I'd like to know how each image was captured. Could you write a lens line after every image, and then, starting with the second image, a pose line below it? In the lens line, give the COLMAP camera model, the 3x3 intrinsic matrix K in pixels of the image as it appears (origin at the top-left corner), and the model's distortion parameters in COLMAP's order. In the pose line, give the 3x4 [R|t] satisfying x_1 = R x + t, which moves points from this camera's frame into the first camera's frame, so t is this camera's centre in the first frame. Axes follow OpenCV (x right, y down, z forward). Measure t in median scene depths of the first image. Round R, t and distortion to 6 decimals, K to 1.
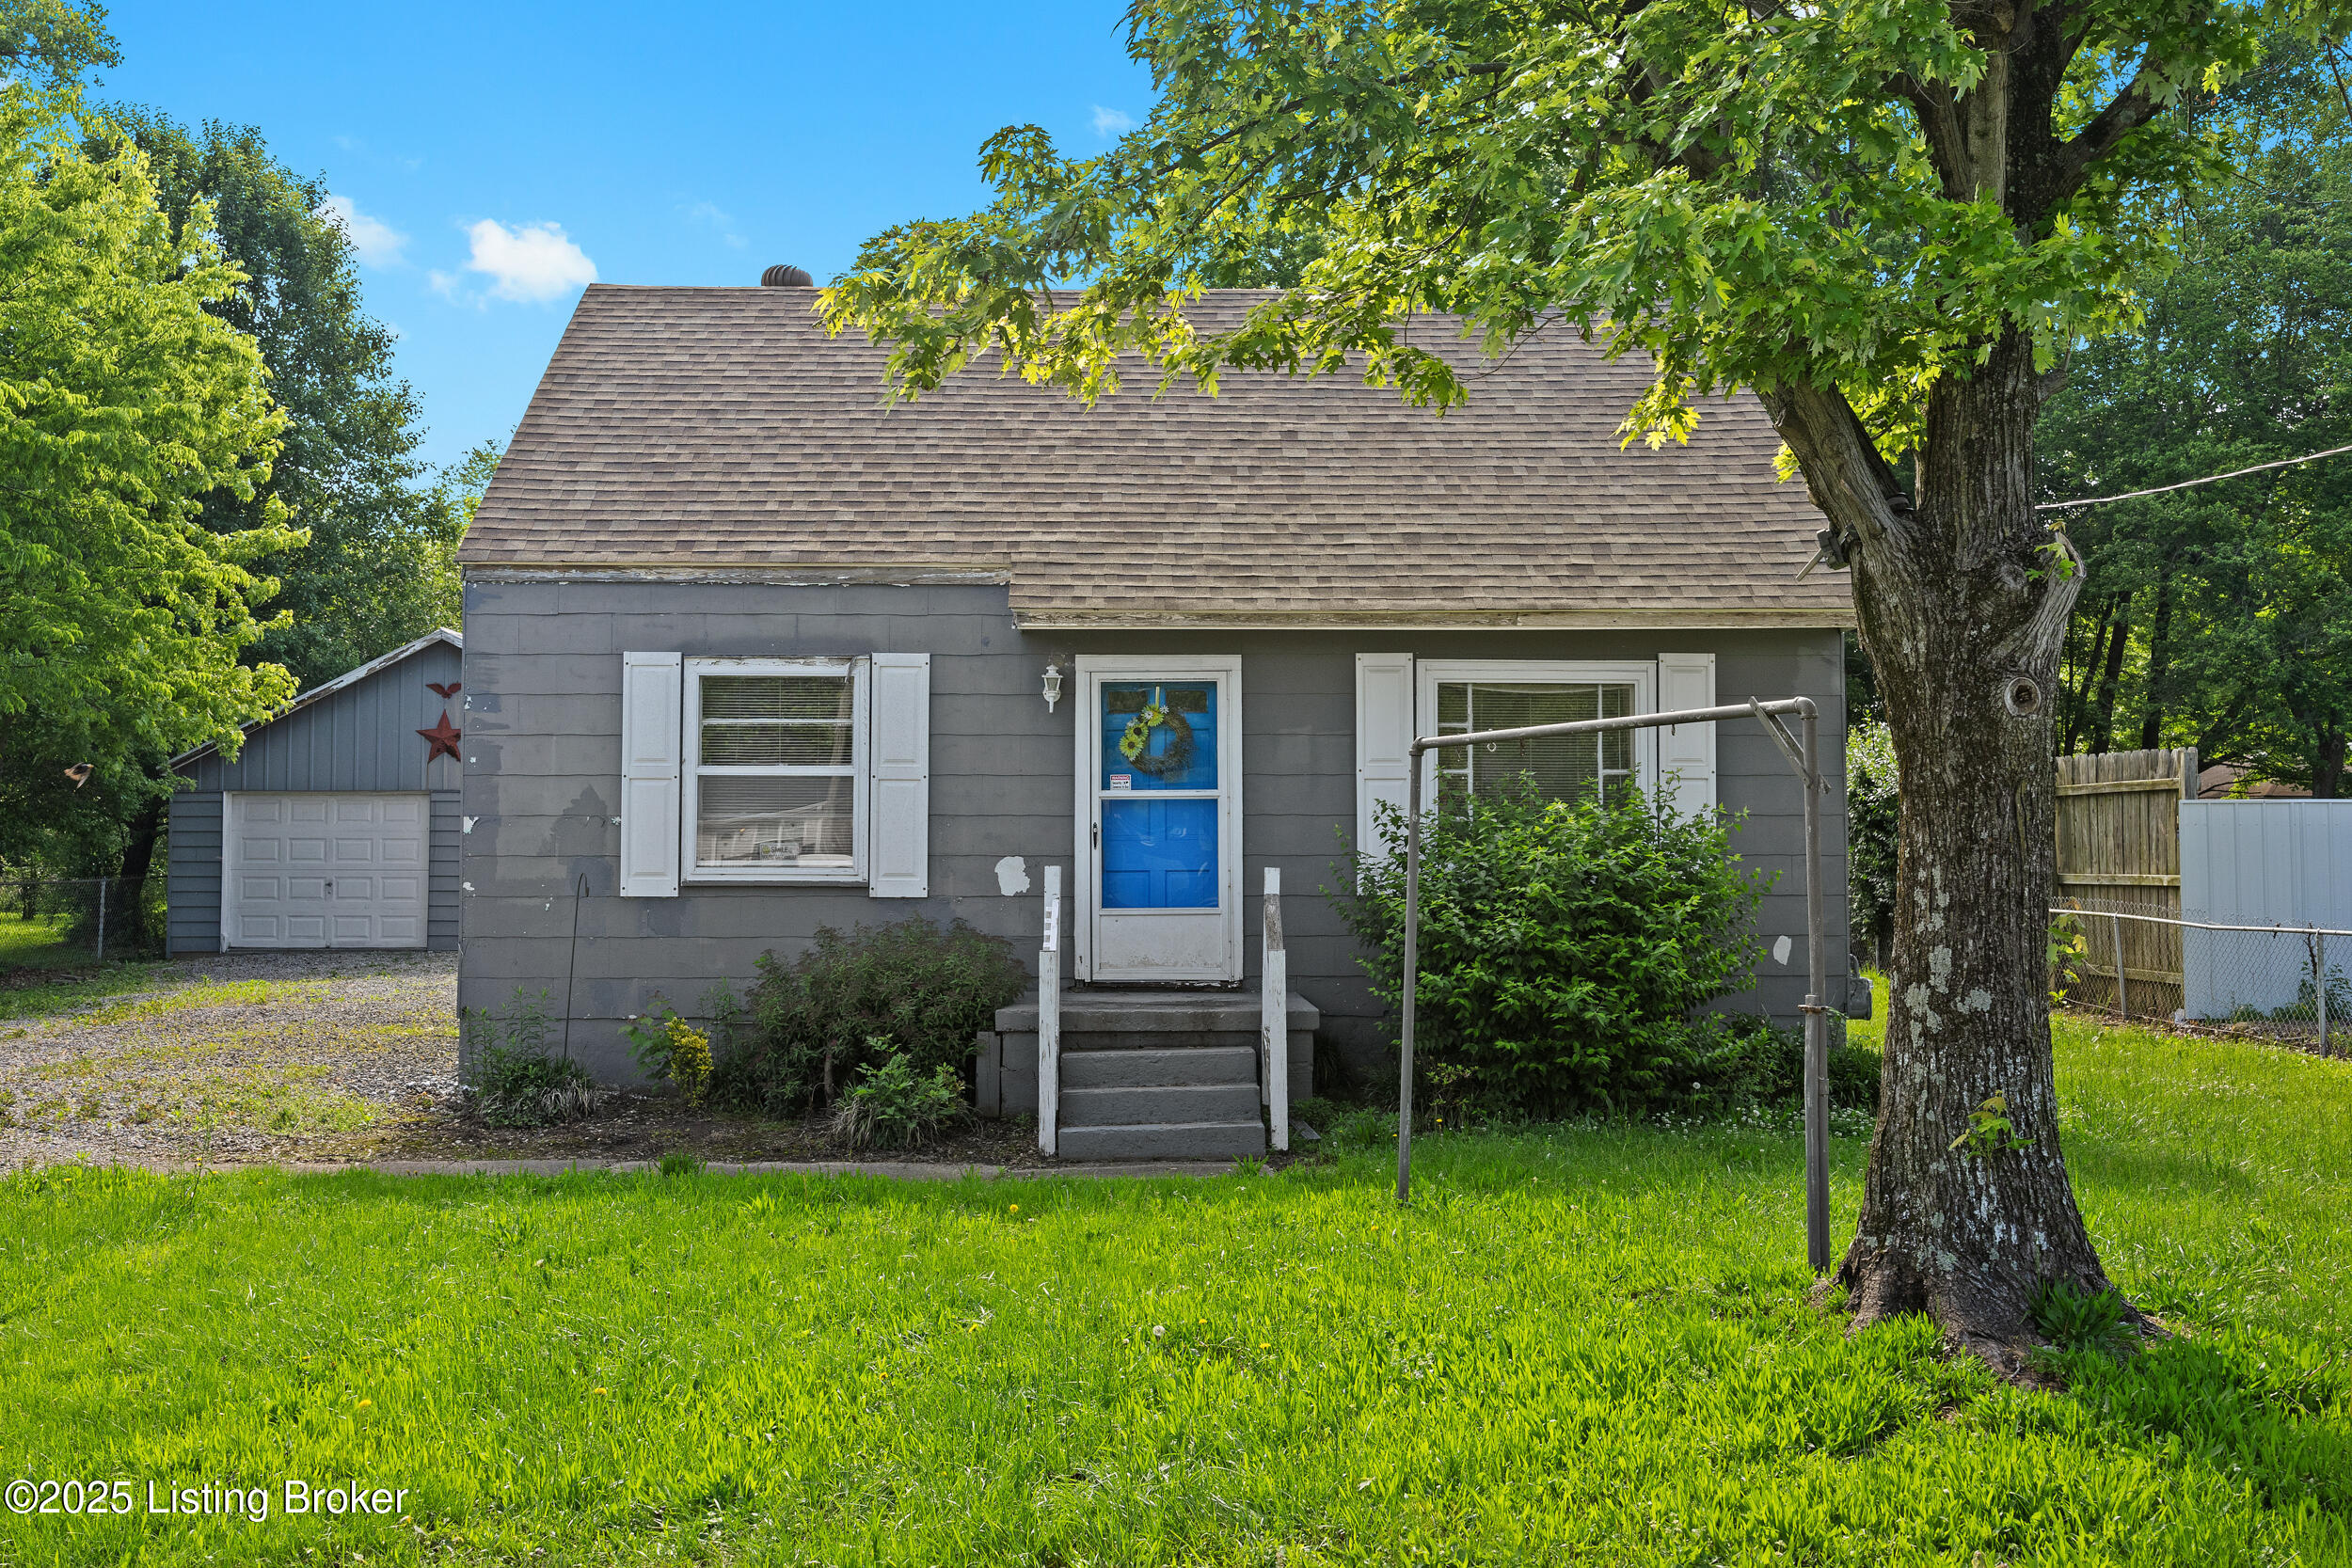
lens RADIAL K [[2220.4, 0, 1175.2], [0, 2220.4, 707.3], [0, 0, 1]] dist [-0.014729, -0.008033]
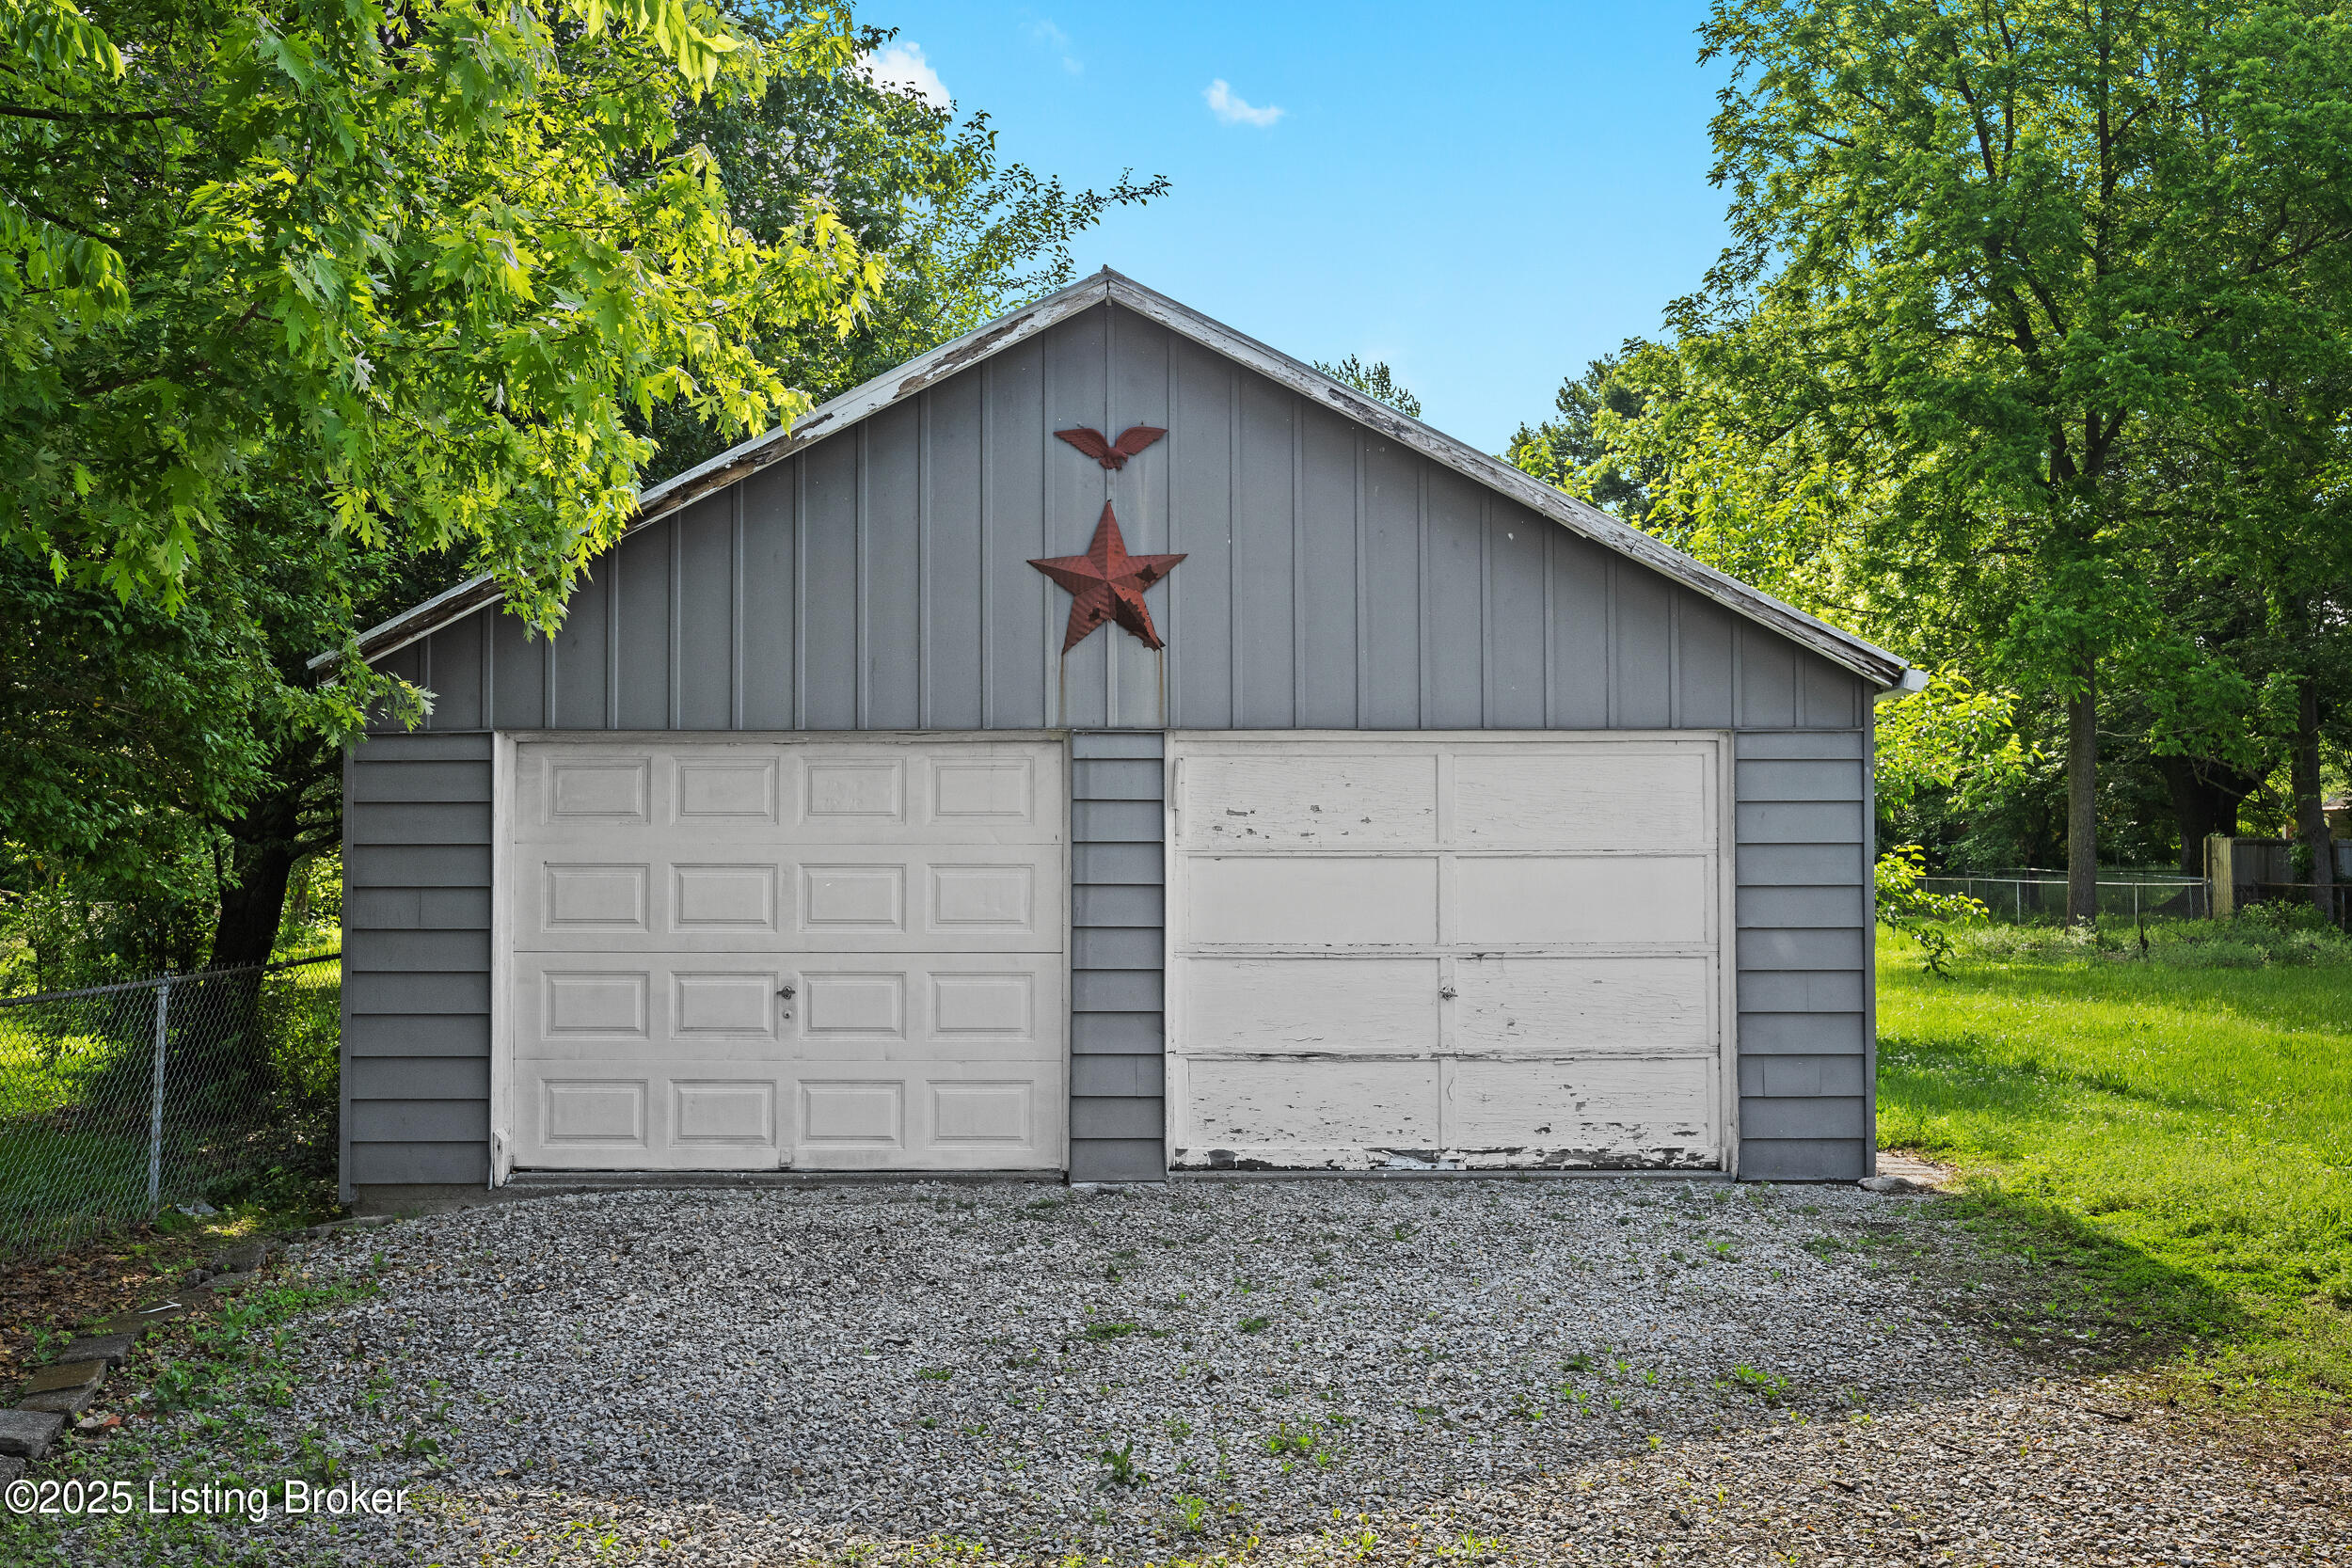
lens RADIAL K [[2097.5, 0, 1176.0], [0, 2097.5, 784.0], [0, 0, 1]] dist [0.000972, 0.006083]
pose [[0.999650, -0.001930, -0.026368, -0.613954], [0.002727, 0.999539, 0.030232, 0.071604], [0.026297, -0.030293, 0.999195, 1.314245]]
